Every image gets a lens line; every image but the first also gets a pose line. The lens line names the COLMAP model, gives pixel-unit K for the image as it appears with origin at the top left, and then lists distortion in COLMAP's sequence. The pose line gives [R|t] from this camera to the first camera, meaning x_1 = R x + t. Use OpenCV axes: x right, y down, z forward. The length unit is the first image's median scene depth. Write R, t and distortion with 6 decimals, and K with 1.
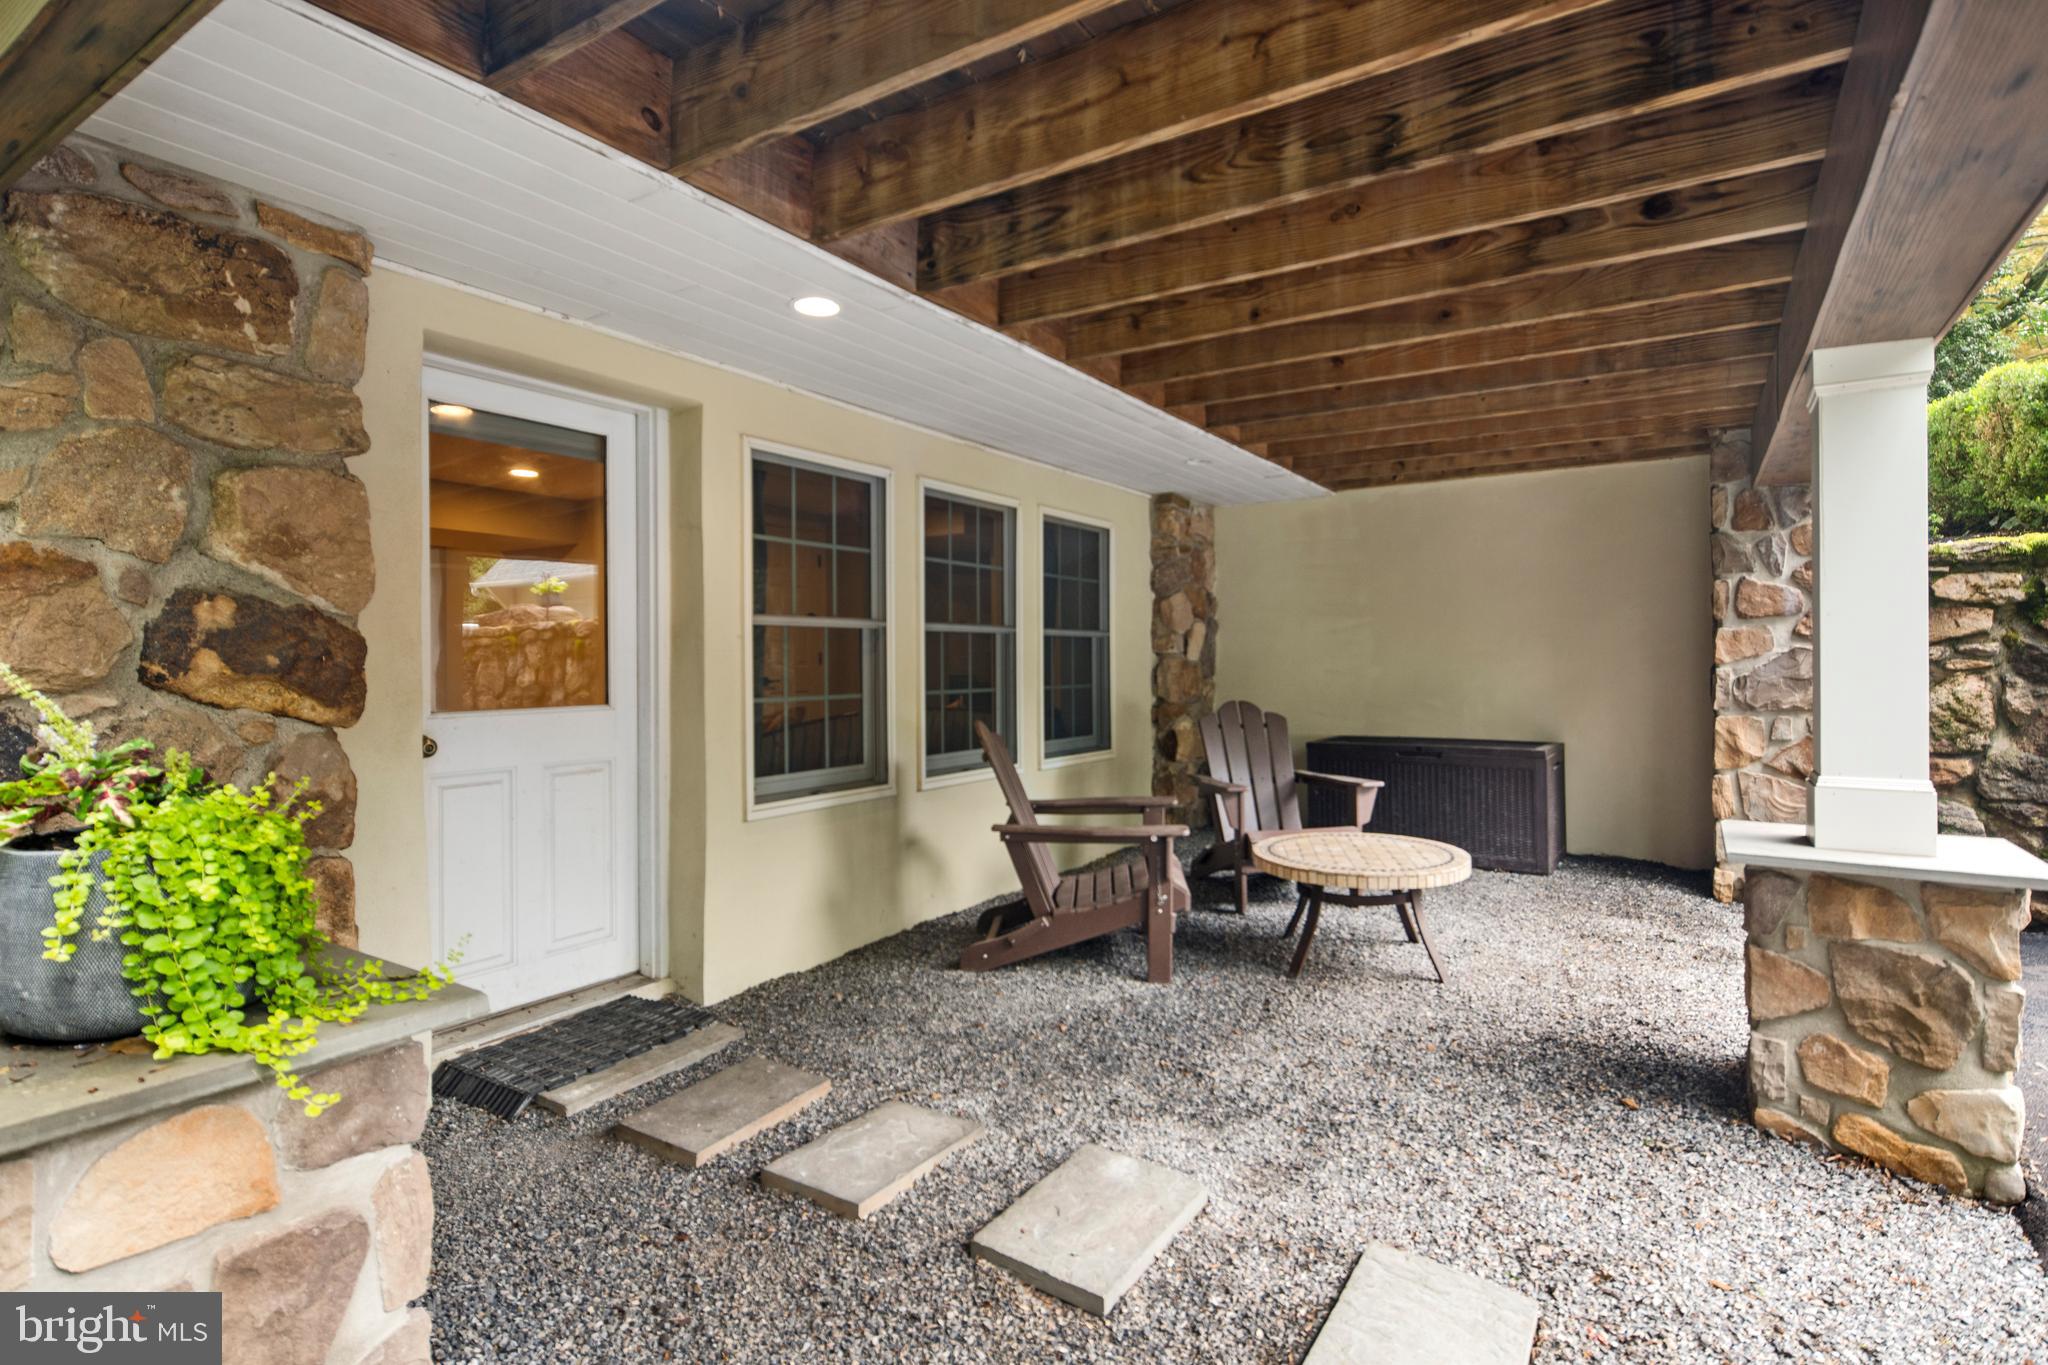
lens RADIAL K [[1017.6, 0, 1023.0], [0, 1017.6, 668.2], [0, 0, 1]] dist [-0.000683, 0.000607]
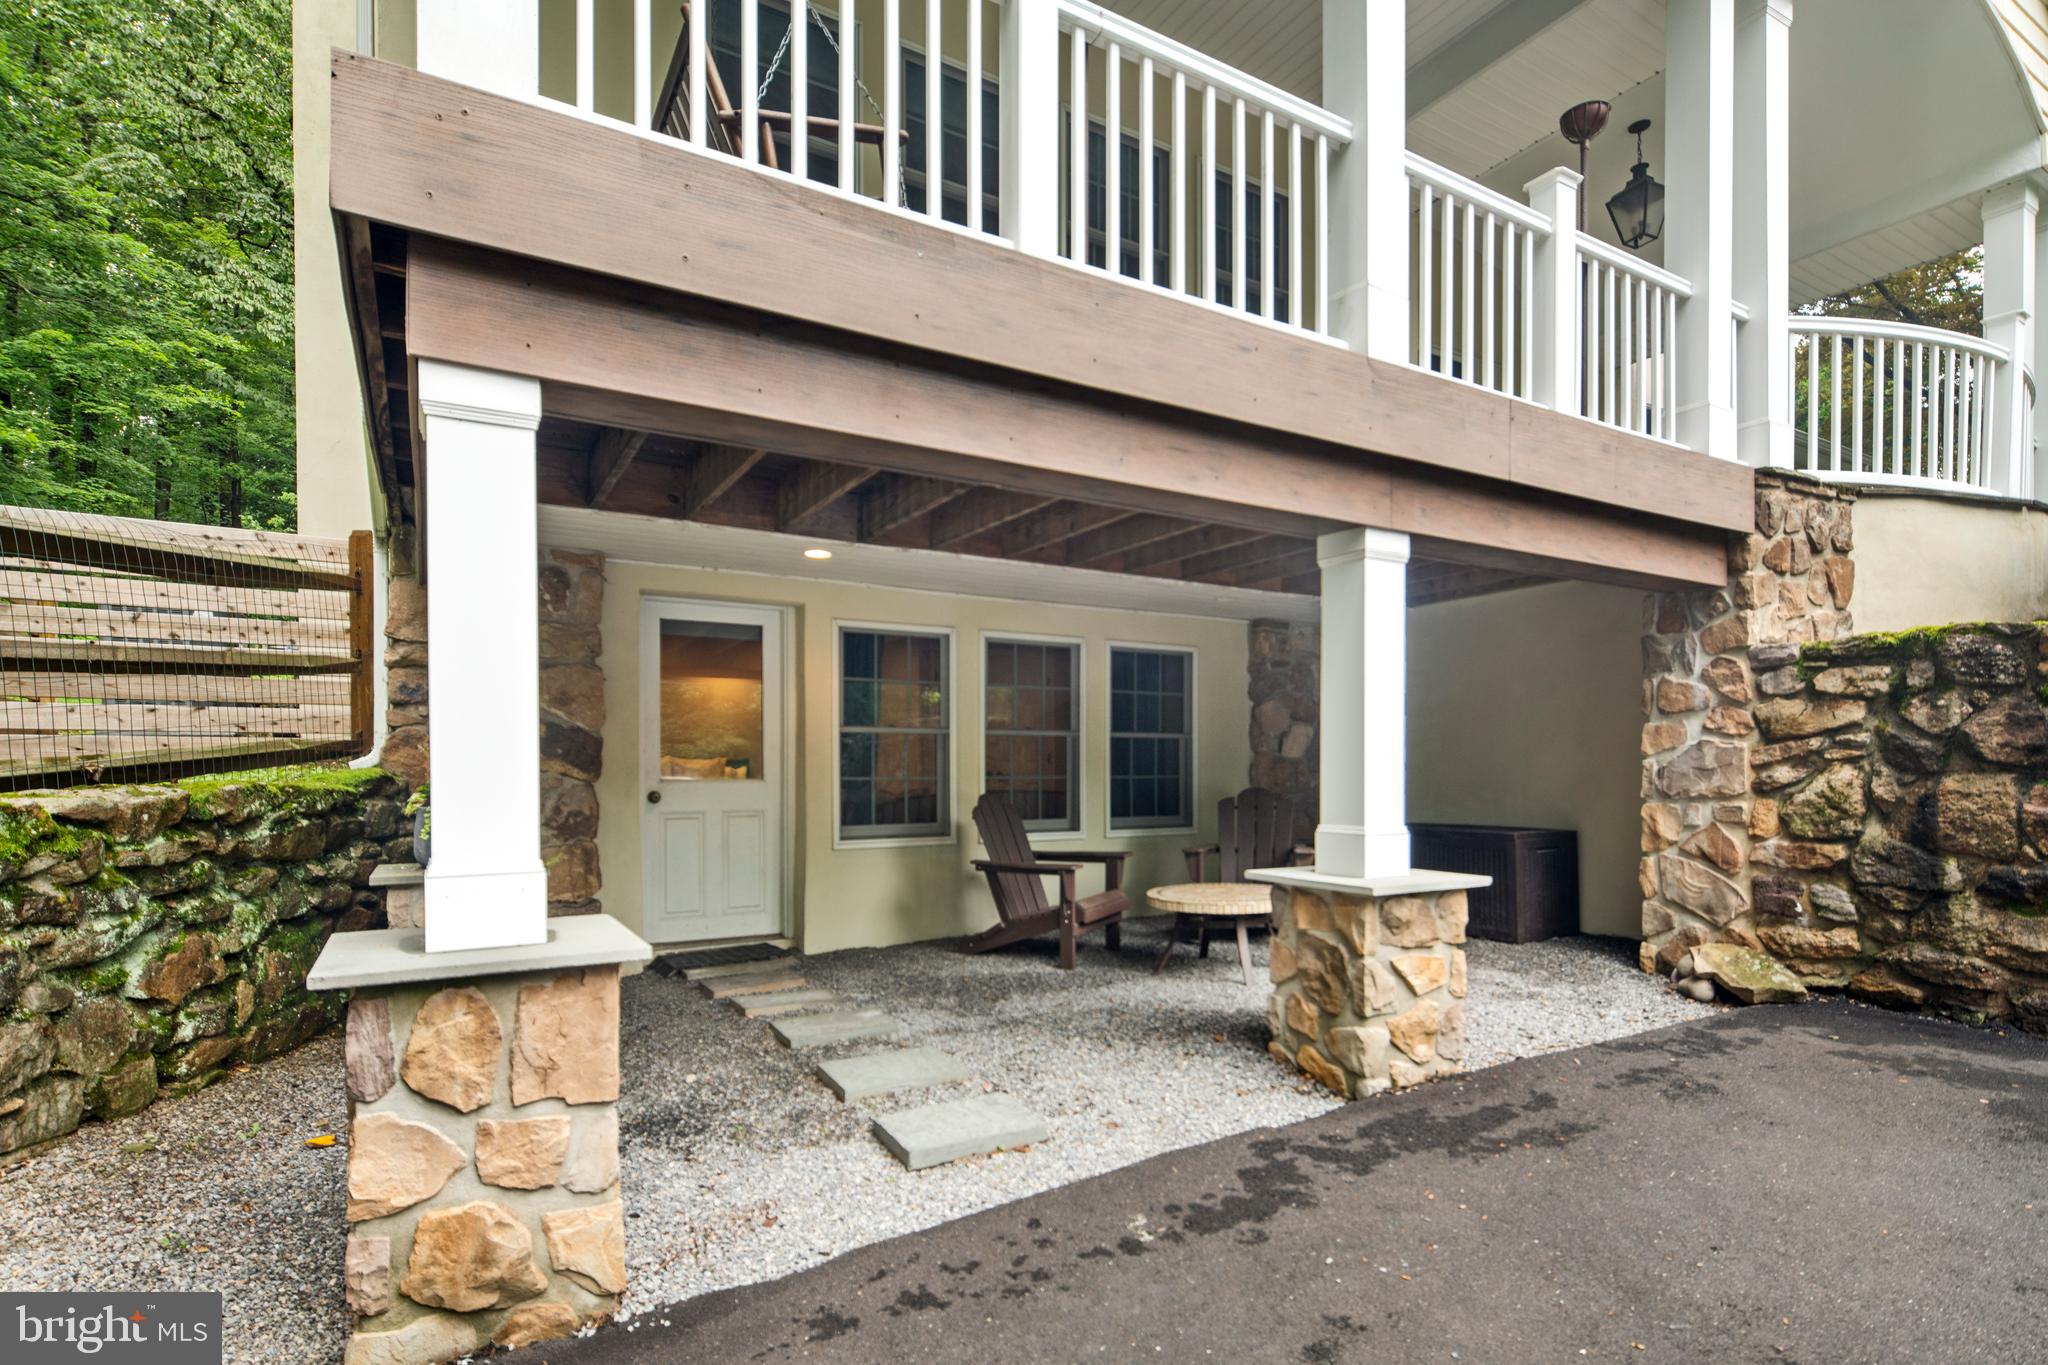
lens RADIAL K [[1017.6, 0, 1037.6], [0, 1017.6, 781.8], [0, 0, 1]] dist [-0.000683, 0.000607]
pose [[0.901051, 0.006823, -0.433659, 0.640071], [-0.004813, 0.999972, 0.005733, 0.022926], [0.433686, -0.003079, 0.901059, -0.309183]]
